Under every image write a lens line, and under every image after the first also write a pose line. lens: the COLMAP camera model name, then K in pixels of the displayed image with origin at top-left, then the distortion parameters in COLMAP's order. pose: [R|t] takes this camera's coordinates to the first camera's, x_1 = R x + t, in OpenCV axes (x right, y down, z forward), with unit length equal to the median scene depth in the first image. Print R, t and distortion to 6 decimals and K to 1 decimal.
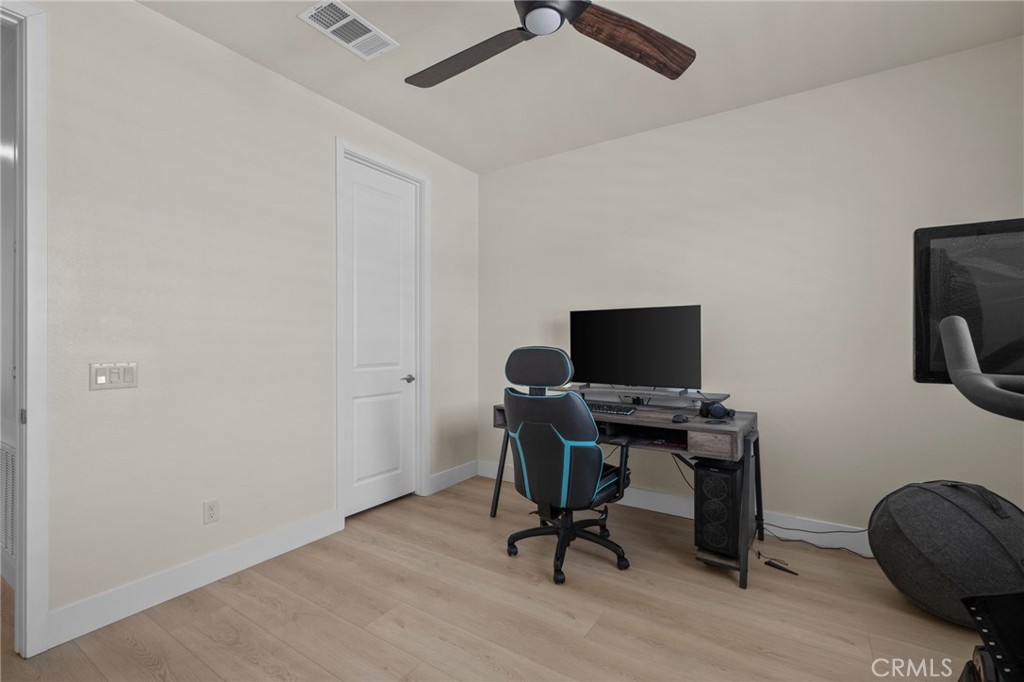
lens RADIAL K [[445.3, 0, 515.4], [0, 445.3, 342.1], [0, 0, 1]] dist [-0.002390, -0.000147]
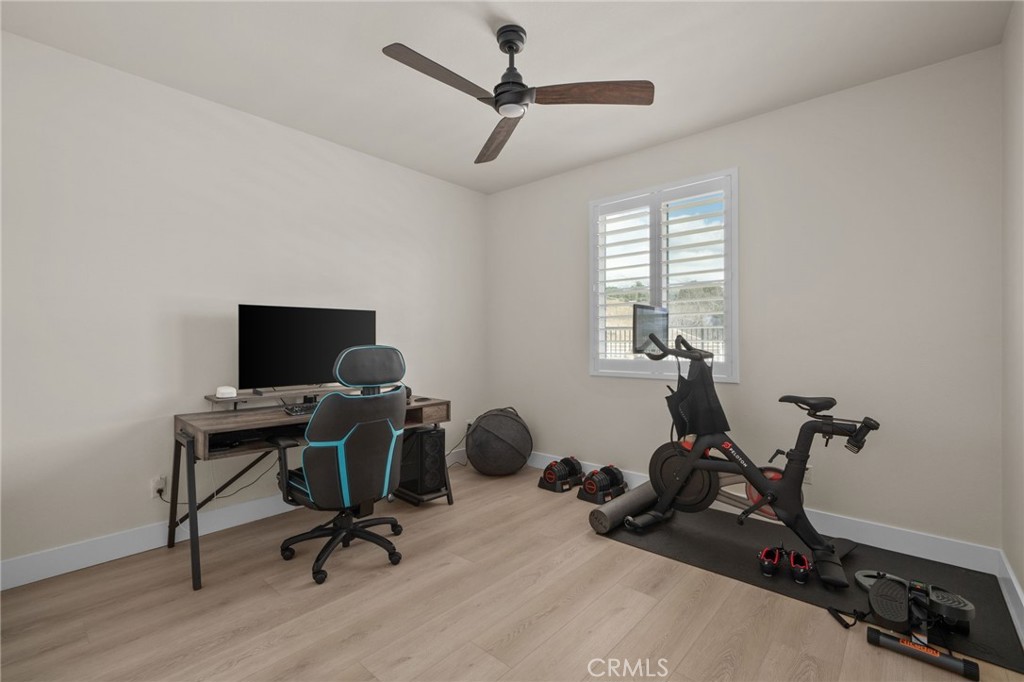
lens RADIAL K [[445.3, 0, 516.0], [0, 445.3, 342.1], [0, 0, 1]] dist [-0.002390, -0.000147]
pose [[0.159447, -0.006365, 0.987186, -0.900225], [0.003581, 0.999976, 0.005869, -0.003289], [-0.987200, 0.002599, 0.159466, 0.523316]]
